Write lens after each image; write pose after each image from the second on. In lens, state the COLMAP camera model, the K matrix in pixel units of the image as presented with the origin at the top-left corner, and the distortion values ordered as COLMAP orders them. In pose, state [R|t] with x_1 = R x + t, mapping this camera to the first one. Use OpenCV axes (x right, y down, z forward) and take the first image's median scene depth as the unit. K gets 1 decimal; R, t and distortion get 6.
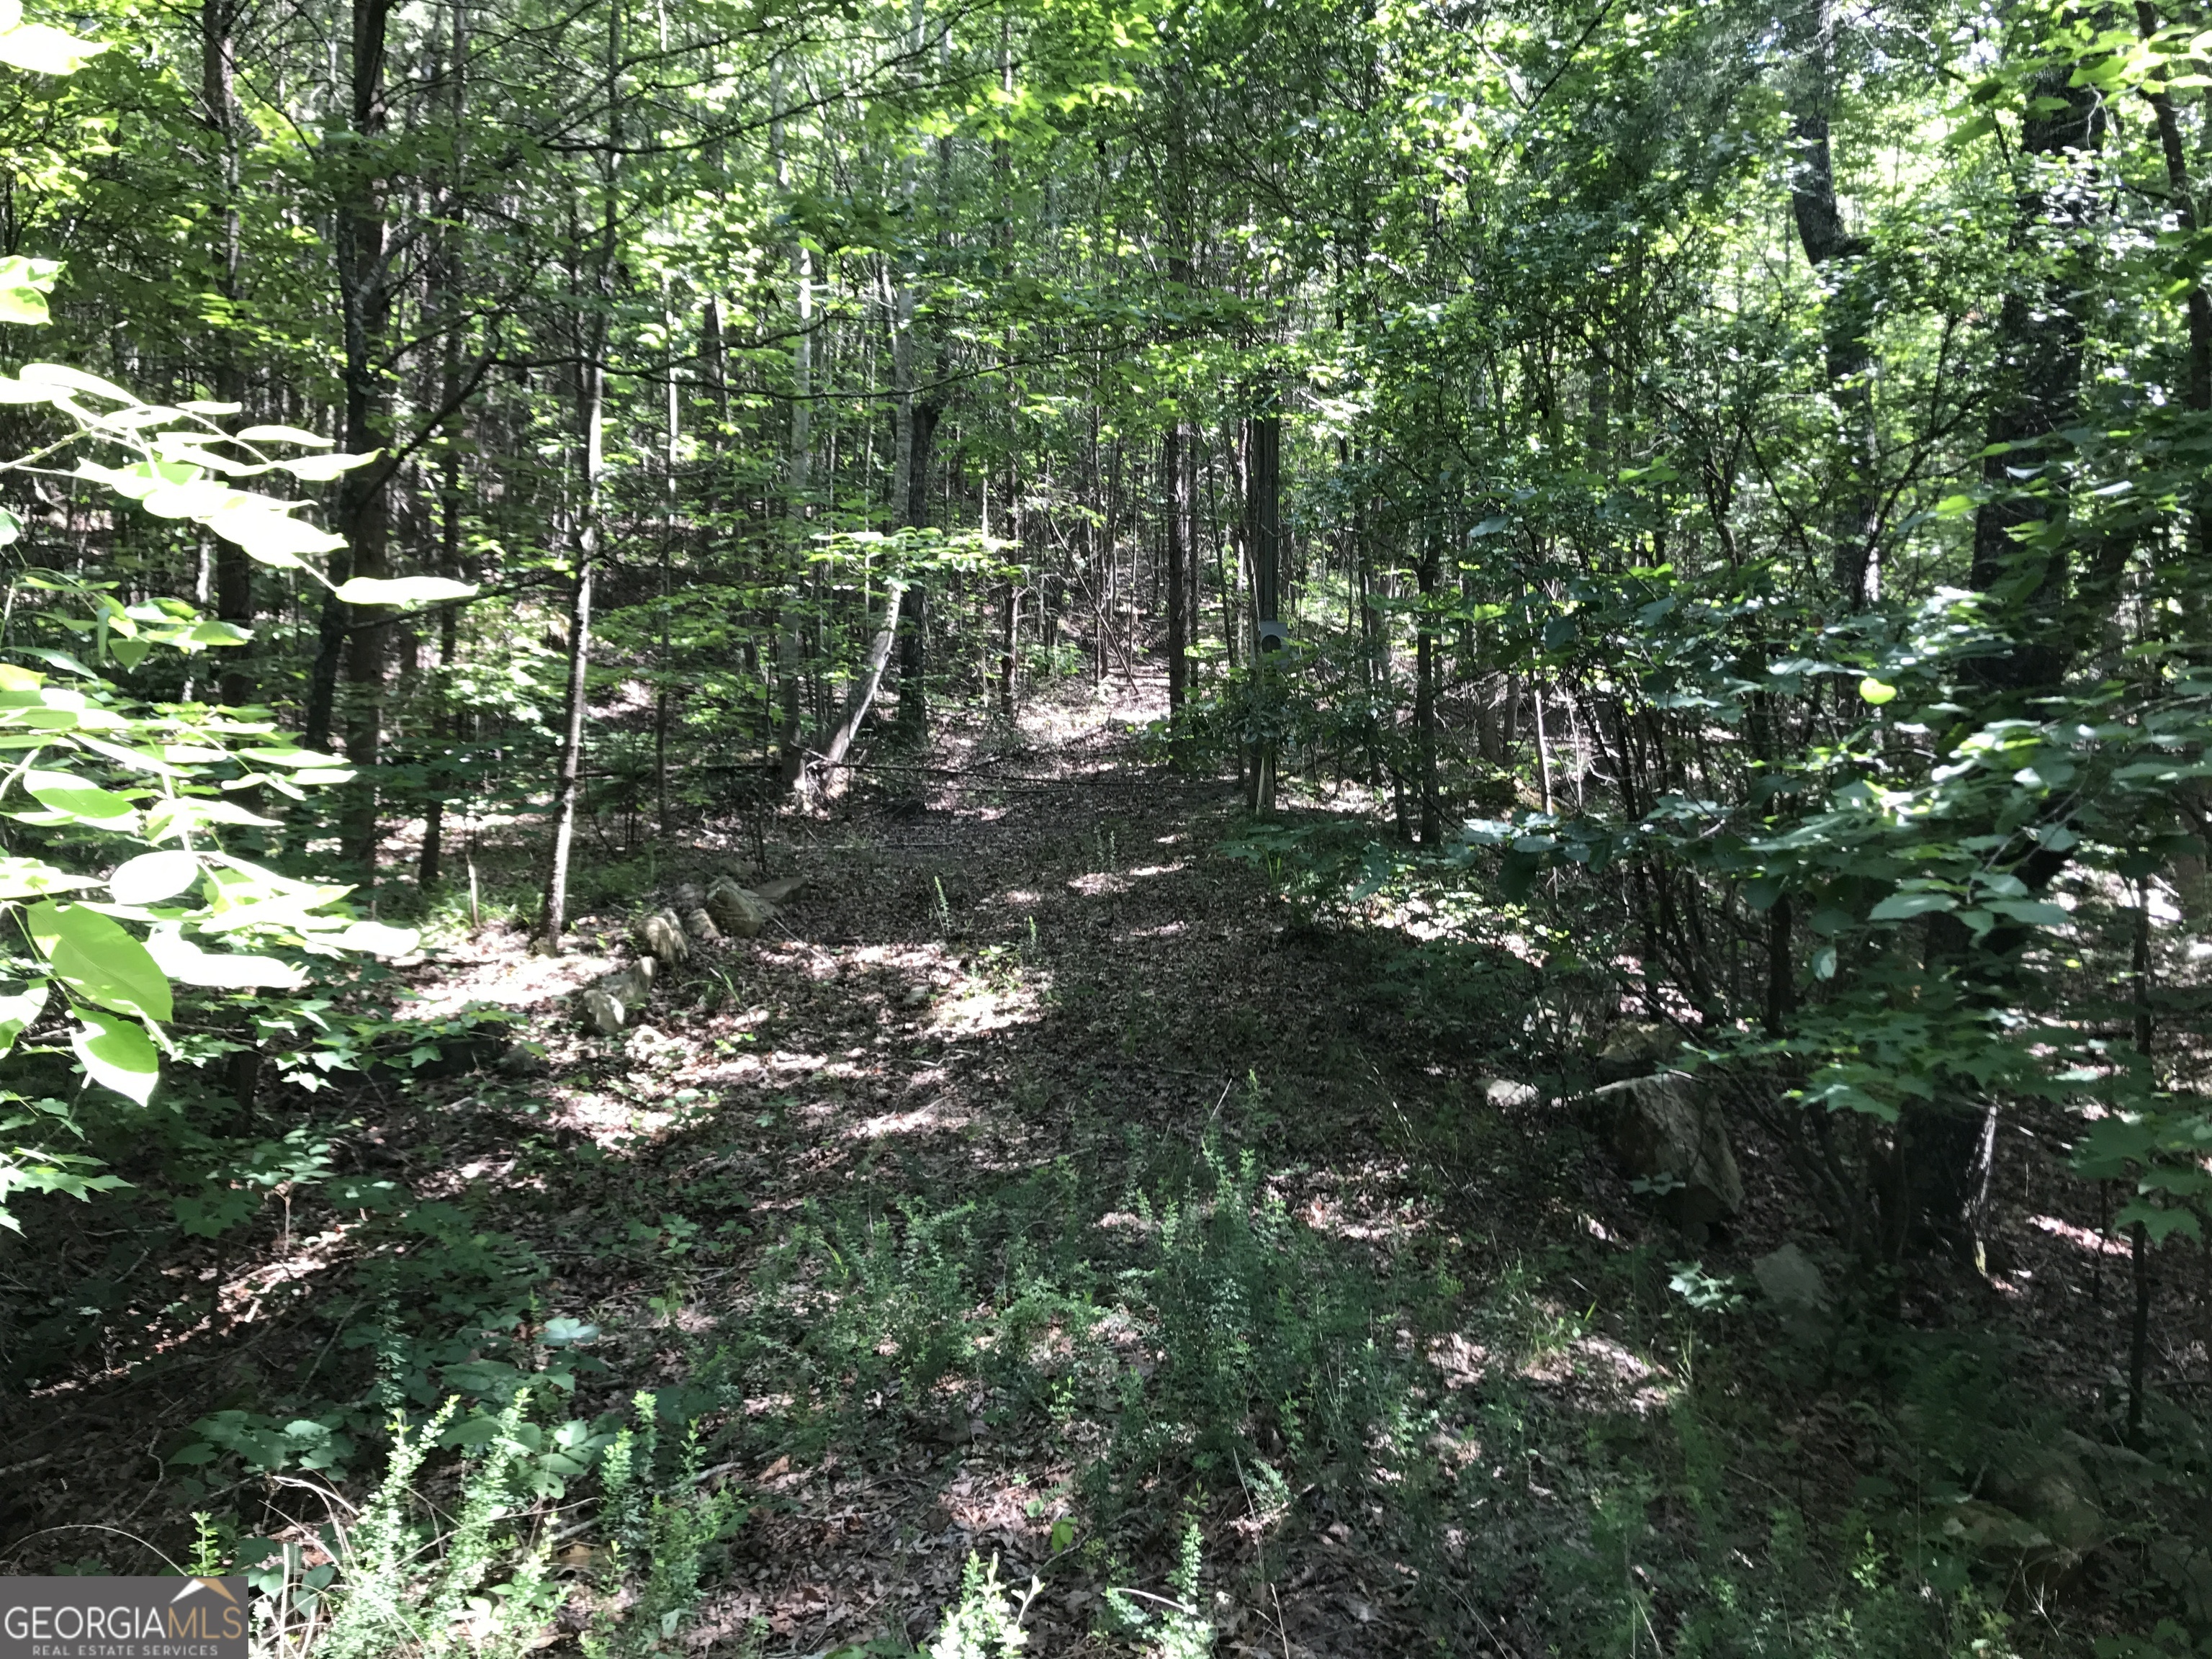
lens RADIAL K [[1862.3, 0, 1147.5], [0, 1862.3, 827.1], [0, 0, 1]] dist [0.088378, -0.003657]
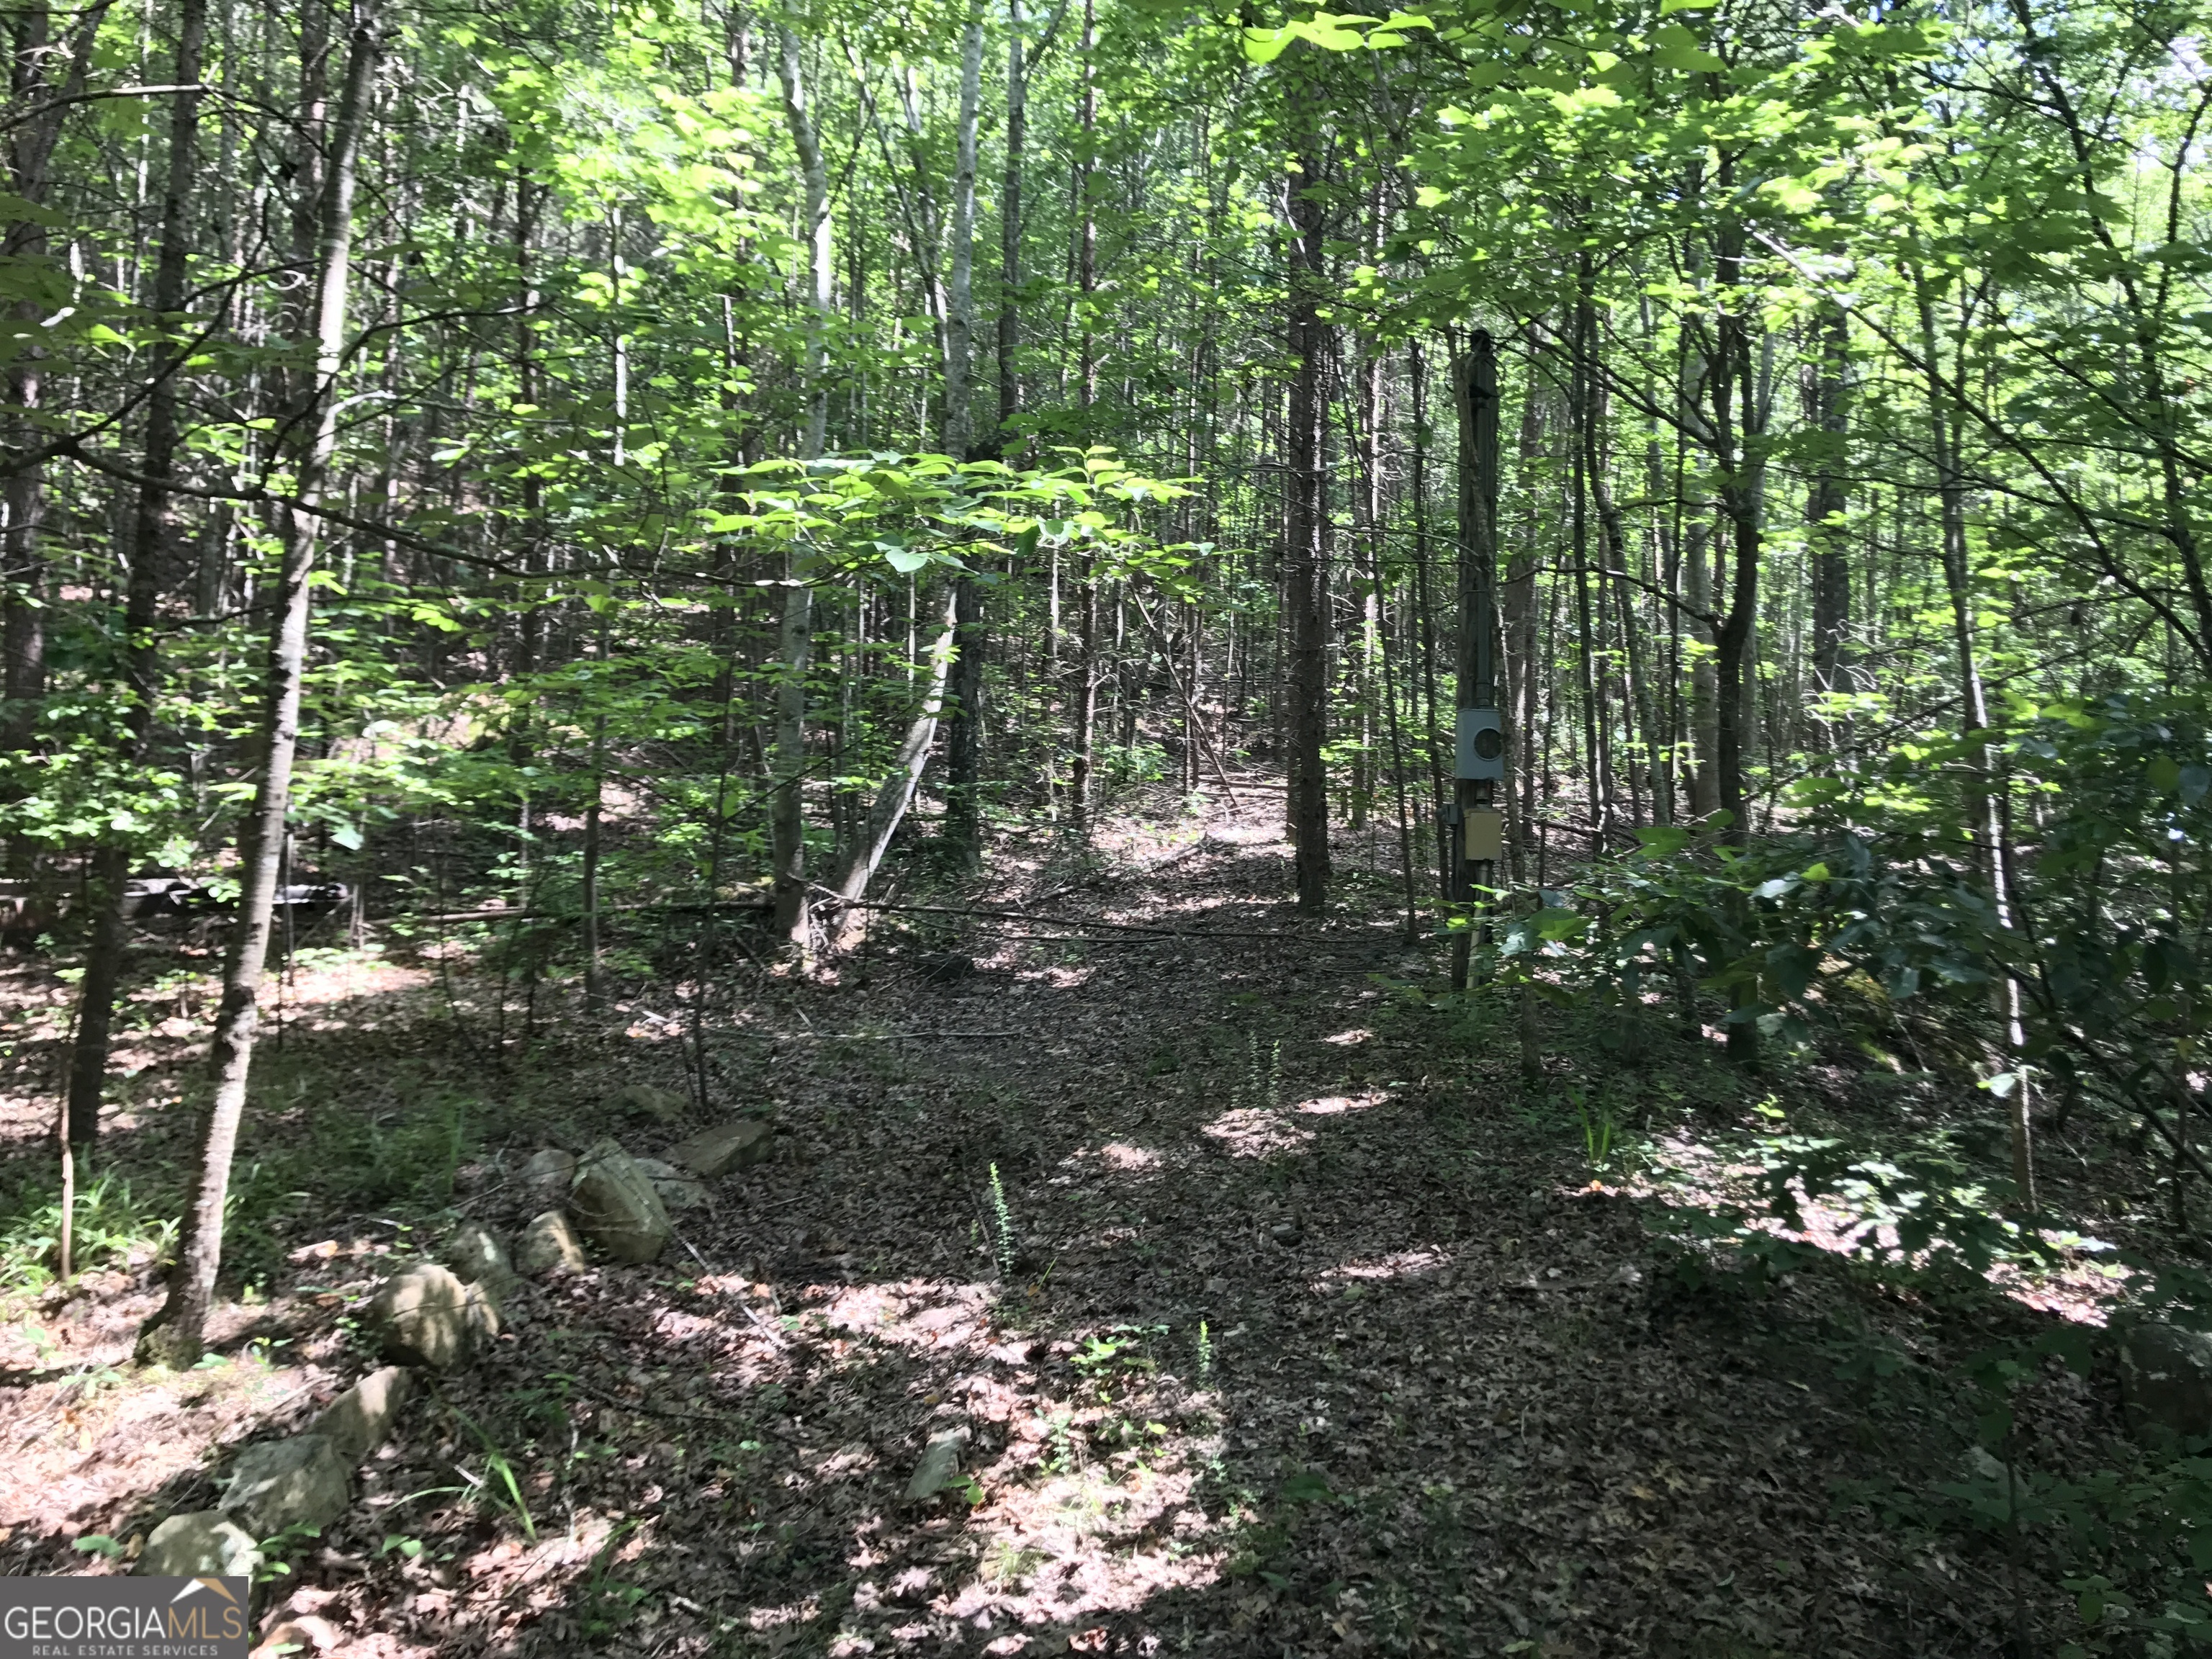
lens RADIAL K [[1835.0, 0, 1106.0], [0, 1835.0, 829.5], [0, 0, 1]] dist [0.084345, -0.009053]
pose [[0.998647, 0.013796, -0.050140, -0.037006], [-0.016500, 0.998409, -0.053918, -0.027855], [0.049317, 0.054672, 0.997286, 0.322779]]
